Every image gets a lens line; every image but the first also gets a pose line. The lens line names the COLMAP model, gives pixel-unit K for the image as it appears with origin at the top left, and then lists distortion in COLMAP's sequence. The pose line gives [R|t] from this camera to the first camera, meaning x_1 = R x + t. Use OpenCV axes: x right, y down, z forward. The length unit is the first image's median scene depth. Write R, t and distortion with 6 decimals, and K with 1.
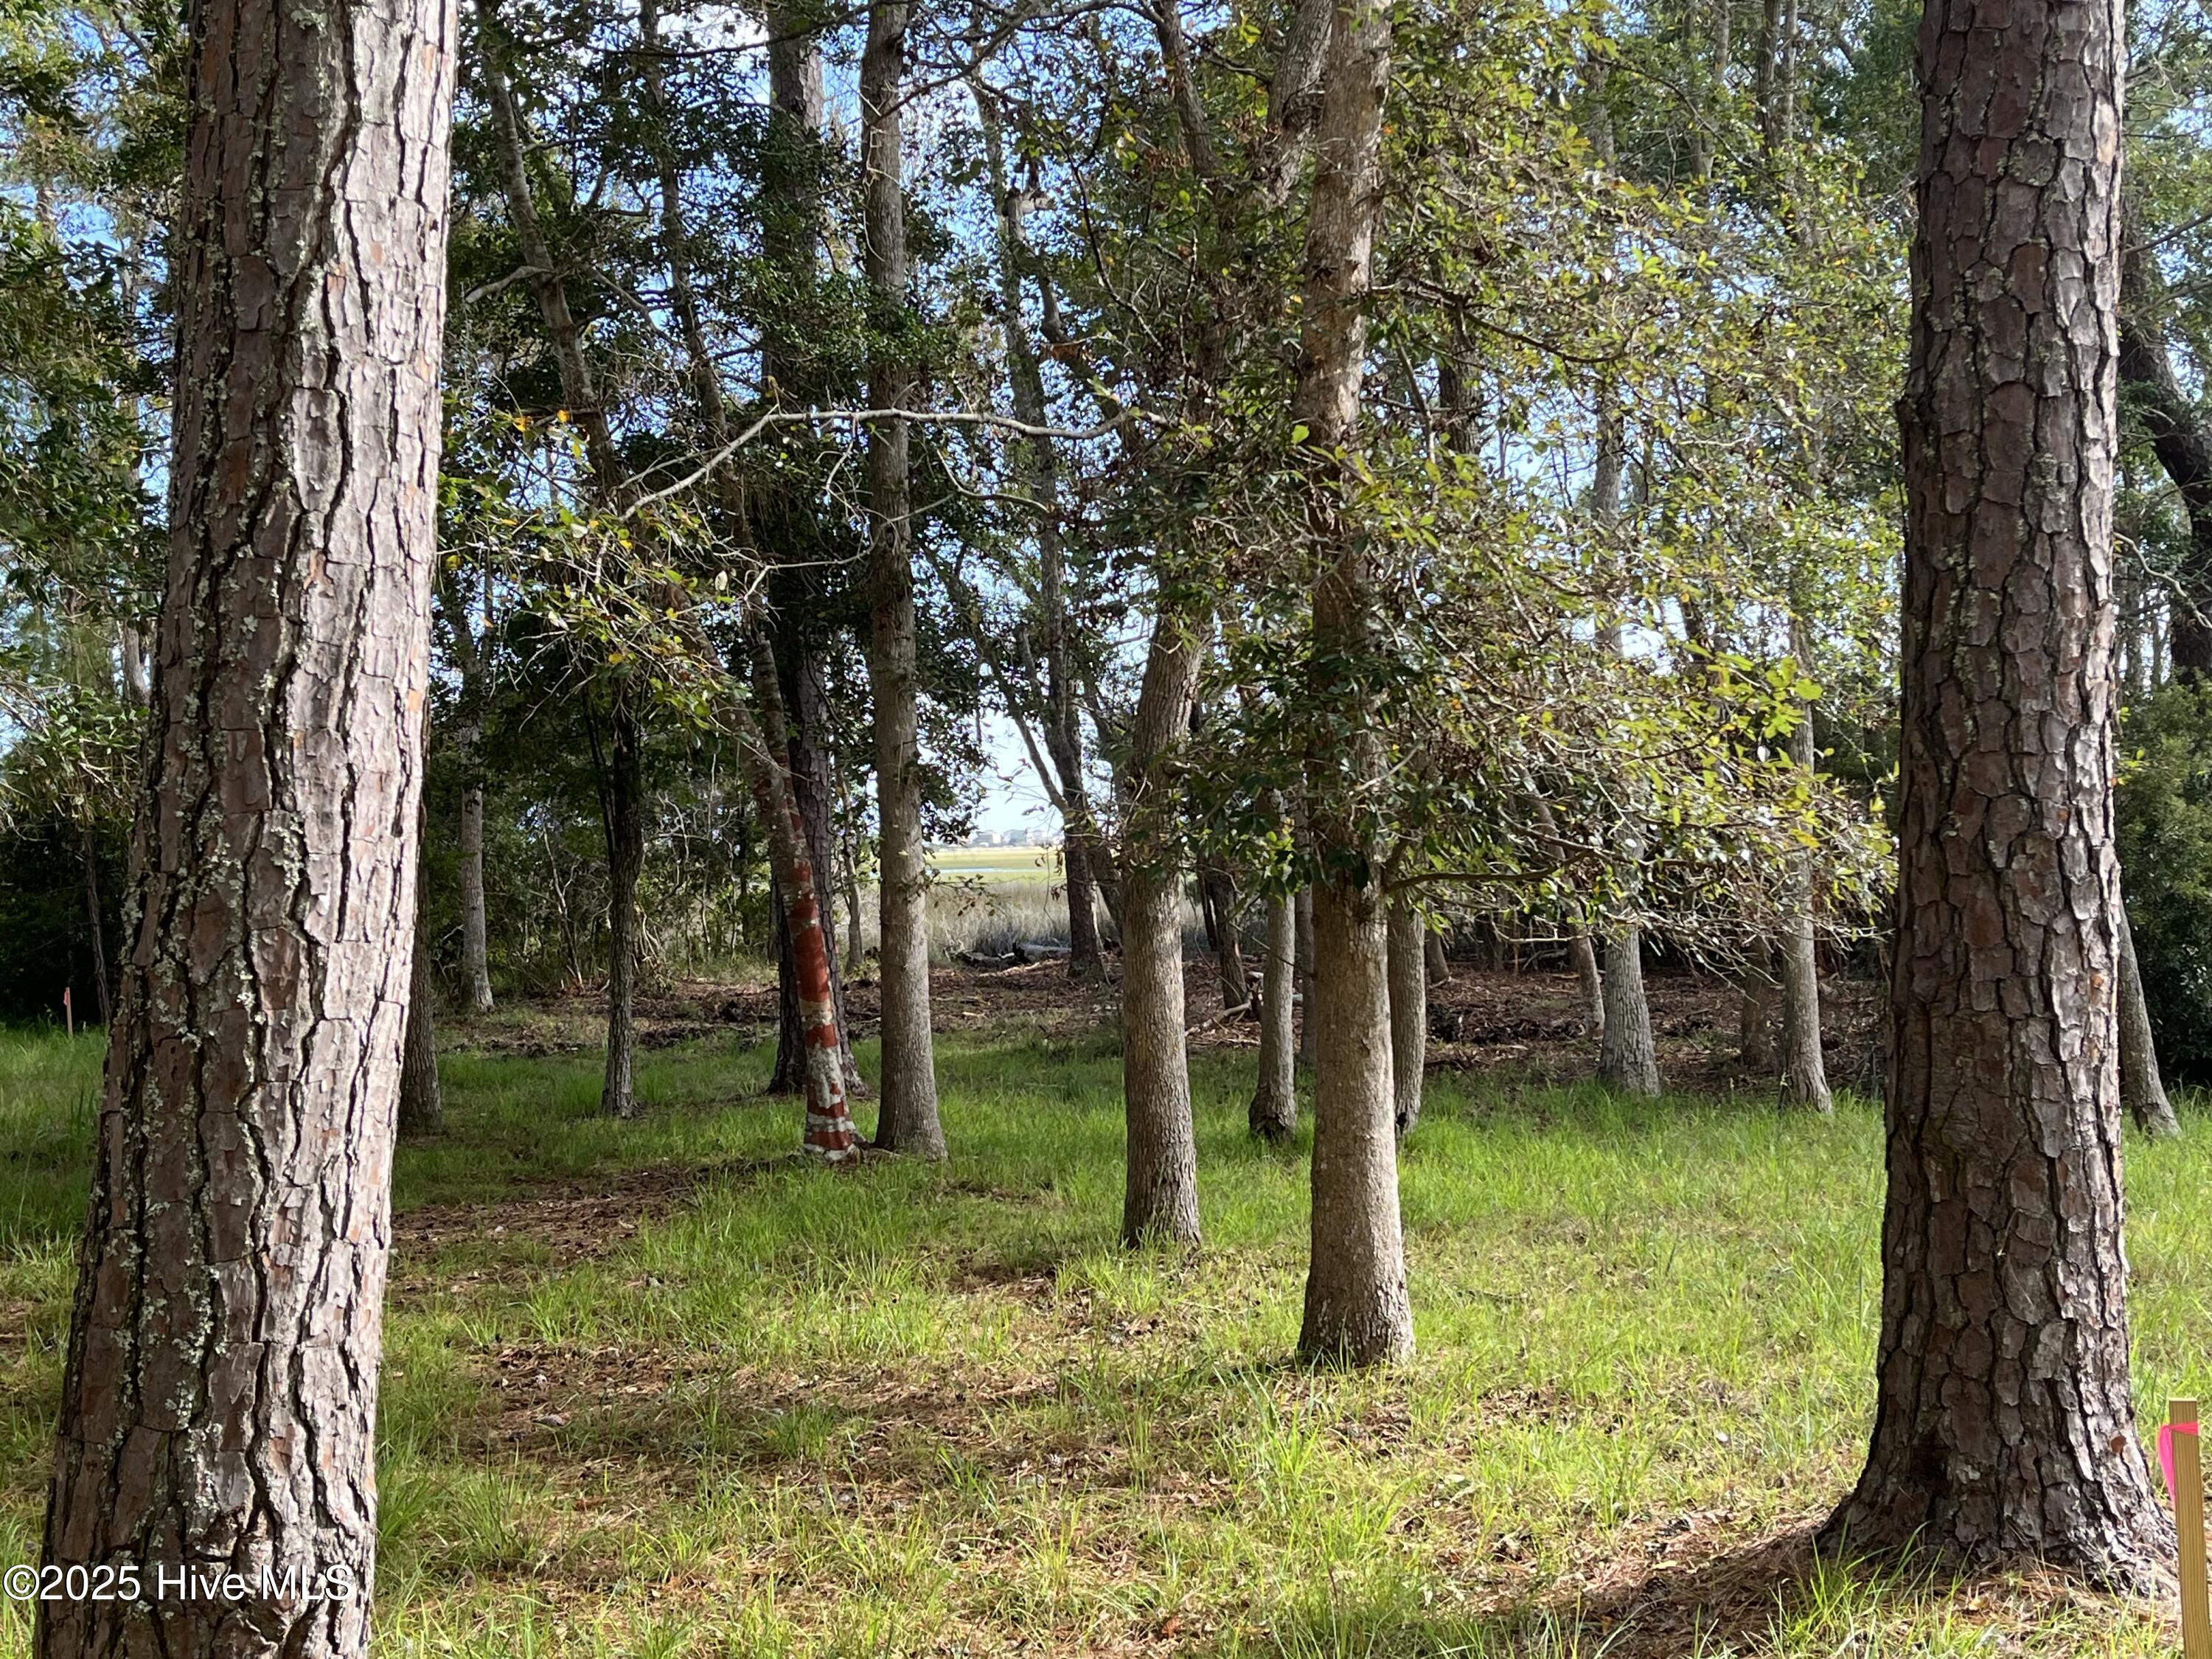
lens RADIAL K [[2552.7, 0, 1106.0], [0, 2552.7, 829.5], [0, 0, 1]] dist [-0.060135, -0.000514]
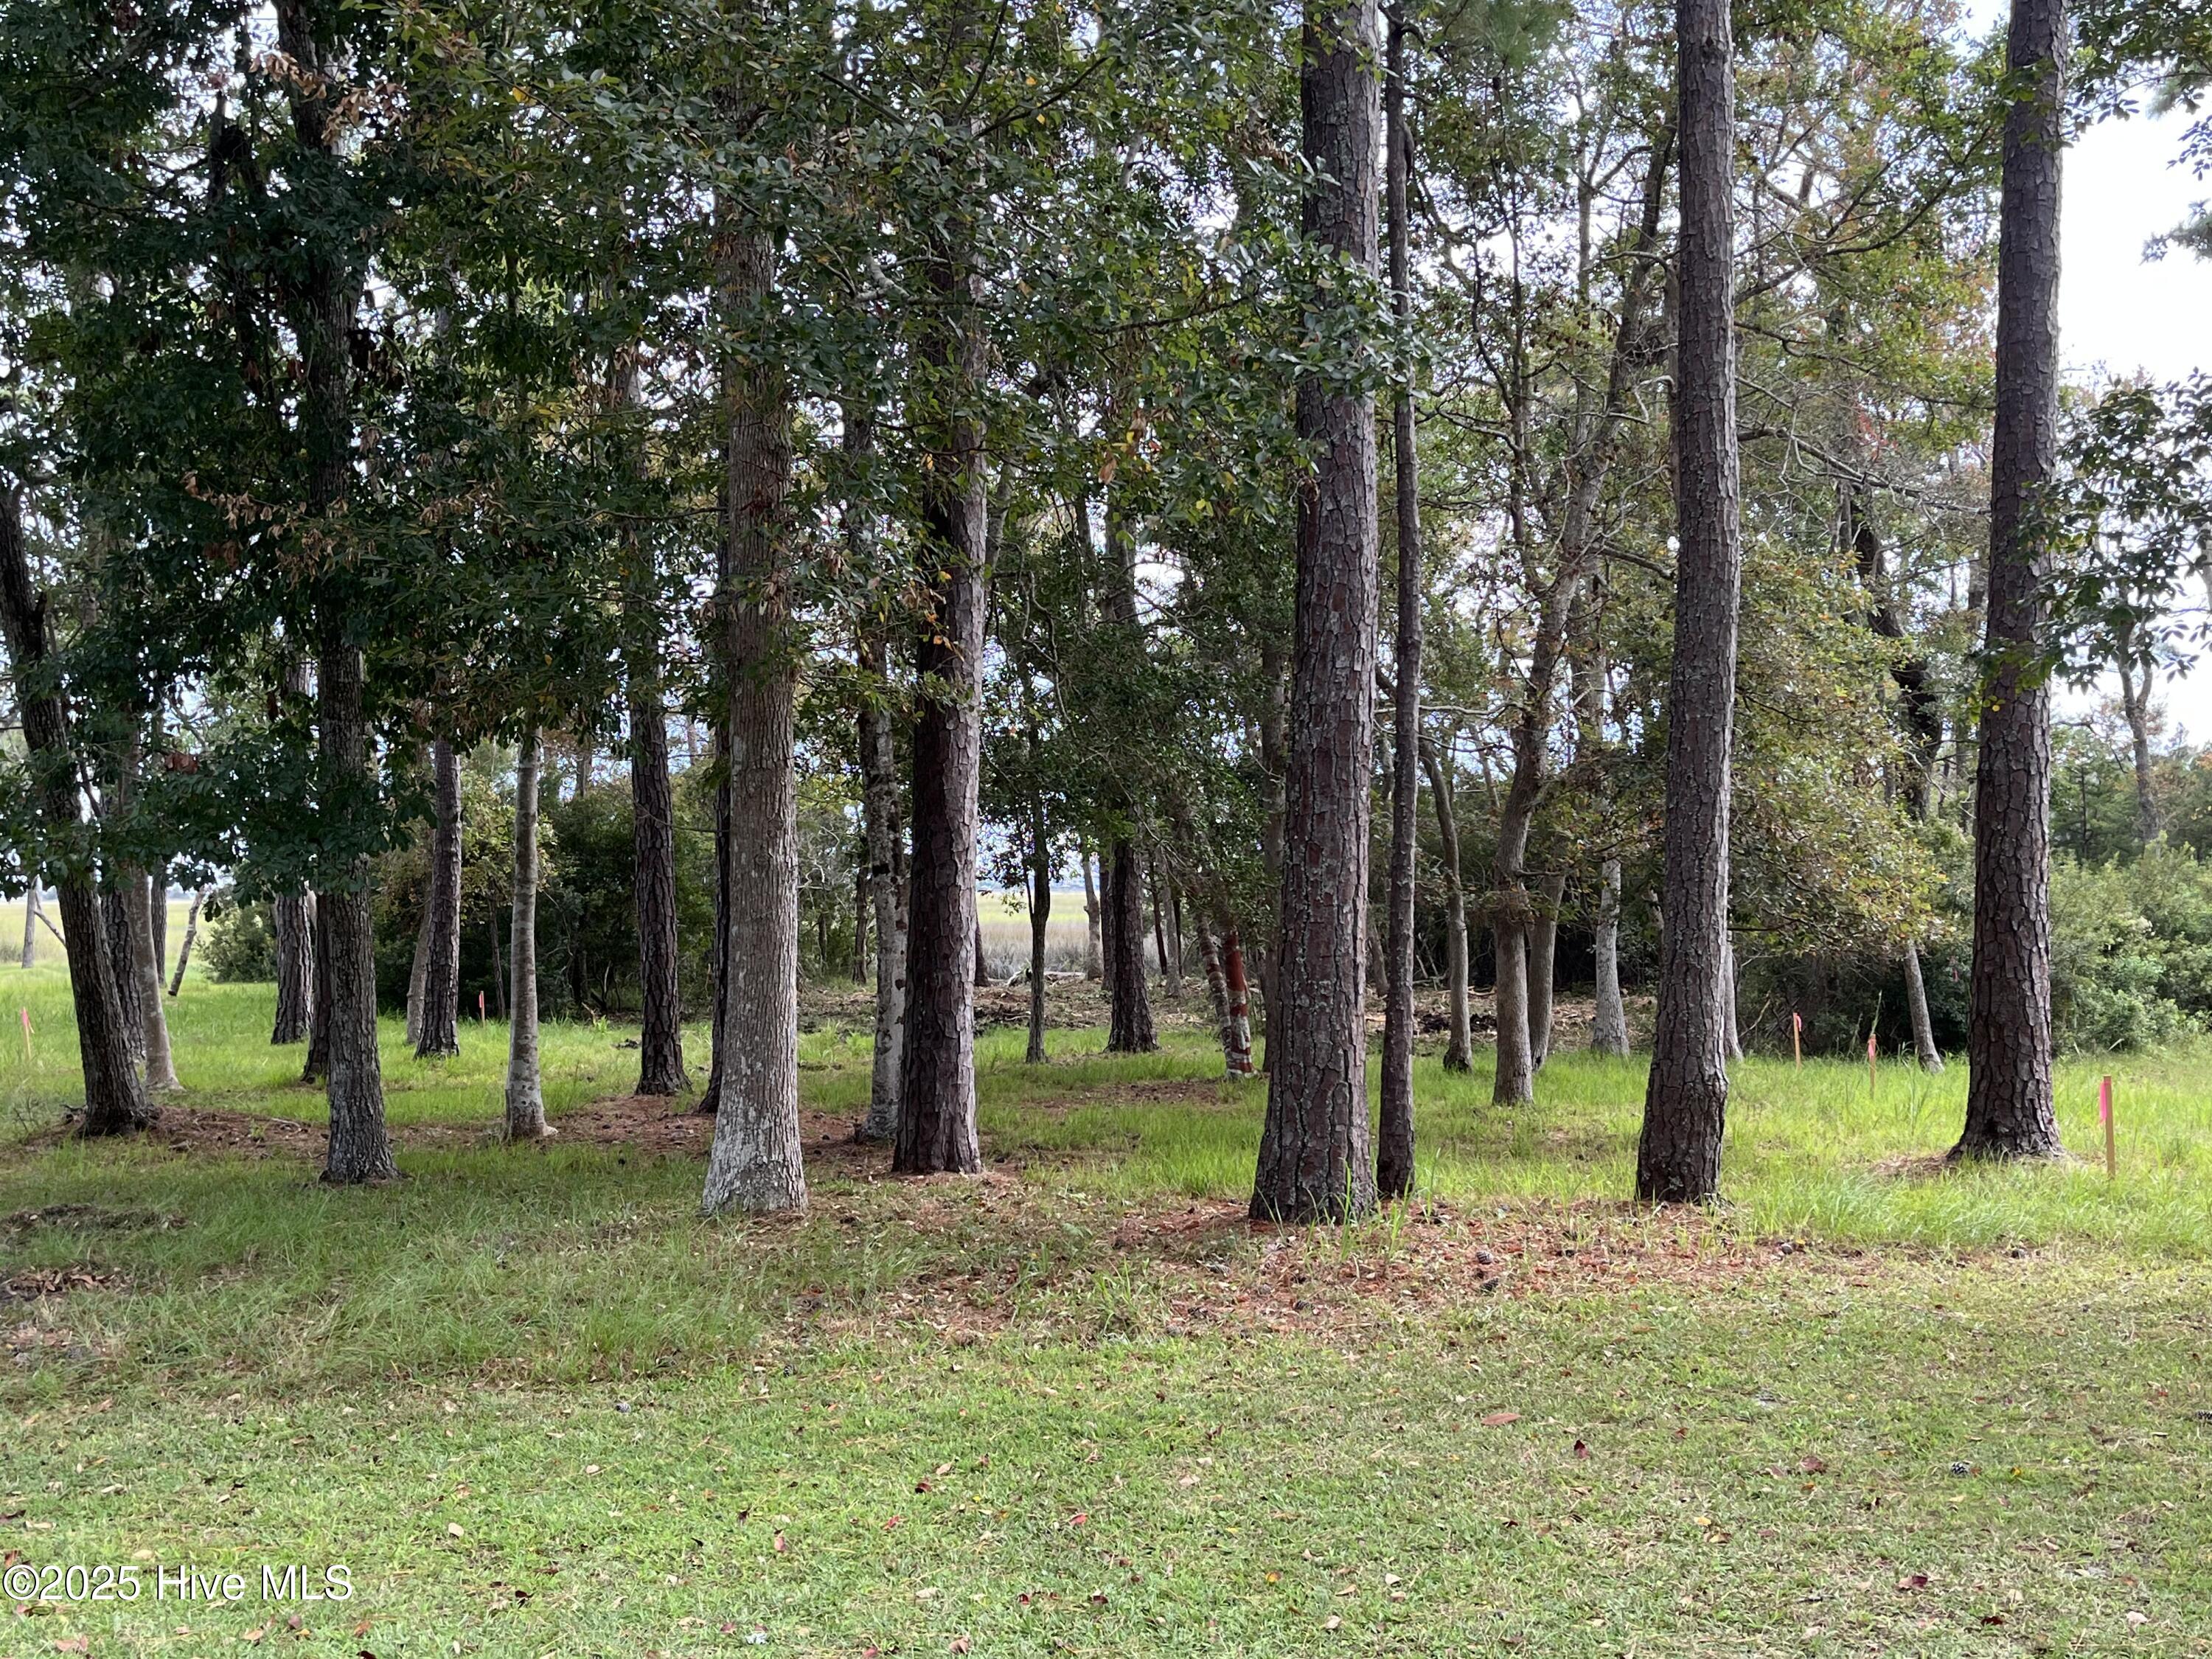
lens RADIAL K [[2248.1, 0, 1116.5], [0, 2248.1, 839.5], [0, 0, 1]] dist [0.123235, -0.504258]
pose [[0.991346, 0.016548, 0.130226, -1.059478], [-0.014184, 0.999718, -0.019054, -0.026137], [-0.130505, 0.017042, 0.991301, -1.534438]]
